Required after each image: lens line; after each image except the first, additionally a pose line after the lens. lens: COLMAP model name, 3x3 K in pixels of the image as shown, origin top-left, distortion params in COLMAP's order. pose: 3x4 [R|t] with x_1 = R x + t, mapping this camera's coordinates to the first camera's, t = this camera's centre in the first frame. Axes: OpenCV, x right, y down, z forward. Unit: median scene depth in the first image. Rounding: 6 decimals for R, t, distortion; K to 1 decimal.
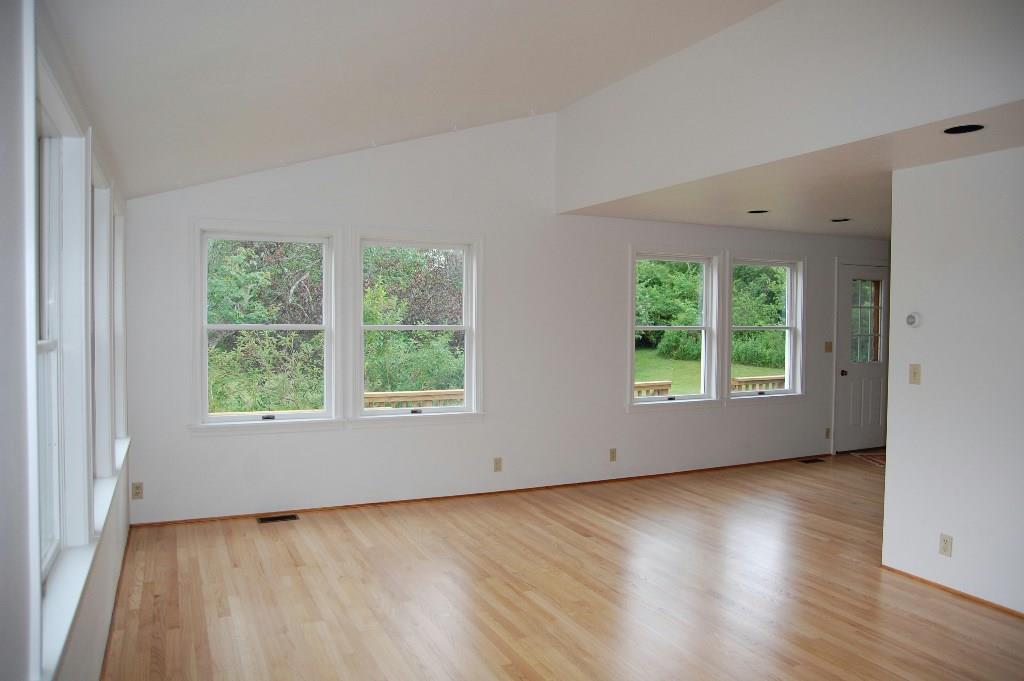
lens RADIAL K [[735.9, 0, 512.0], [0, 735.9, 340.5], [0, 0, 1]] dist [-0.135459, 0.120105]
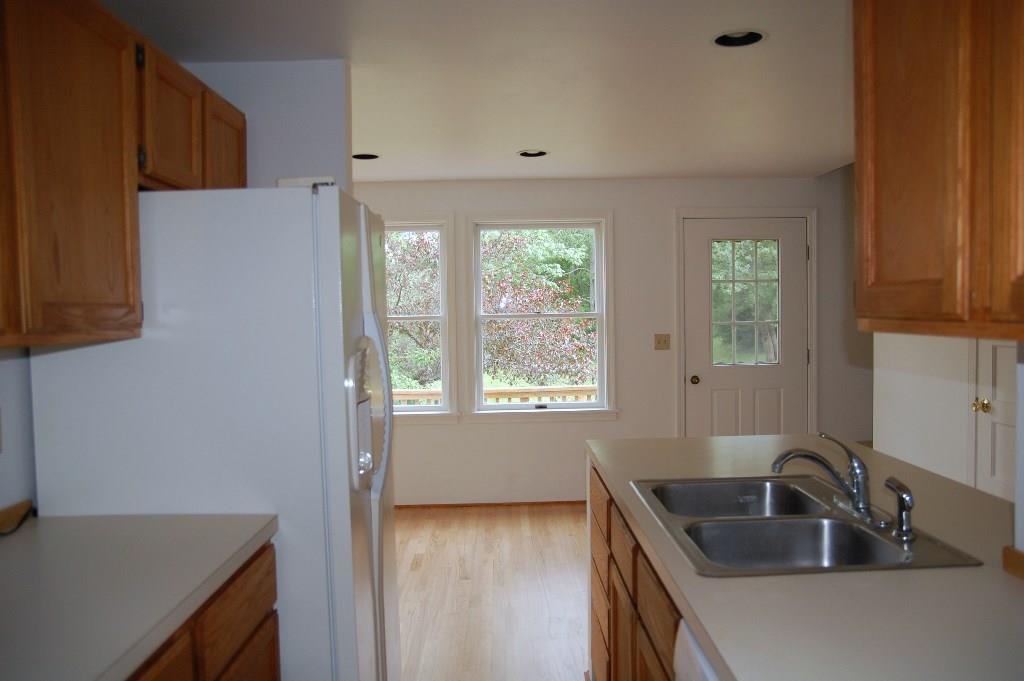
lens RADIAL K [[759.6, 0, 512.0], [0, 759.6, 340.5], [0, 0, 1]] dist [-0.088992, 0.003406]
pose [[0.910324, -0.009891, -0.413778, 0.590615], [0.017266, 0.999752, 0.014089, -0.004380], [0.413535, -0.019970, 0.910269, 0.281770]]
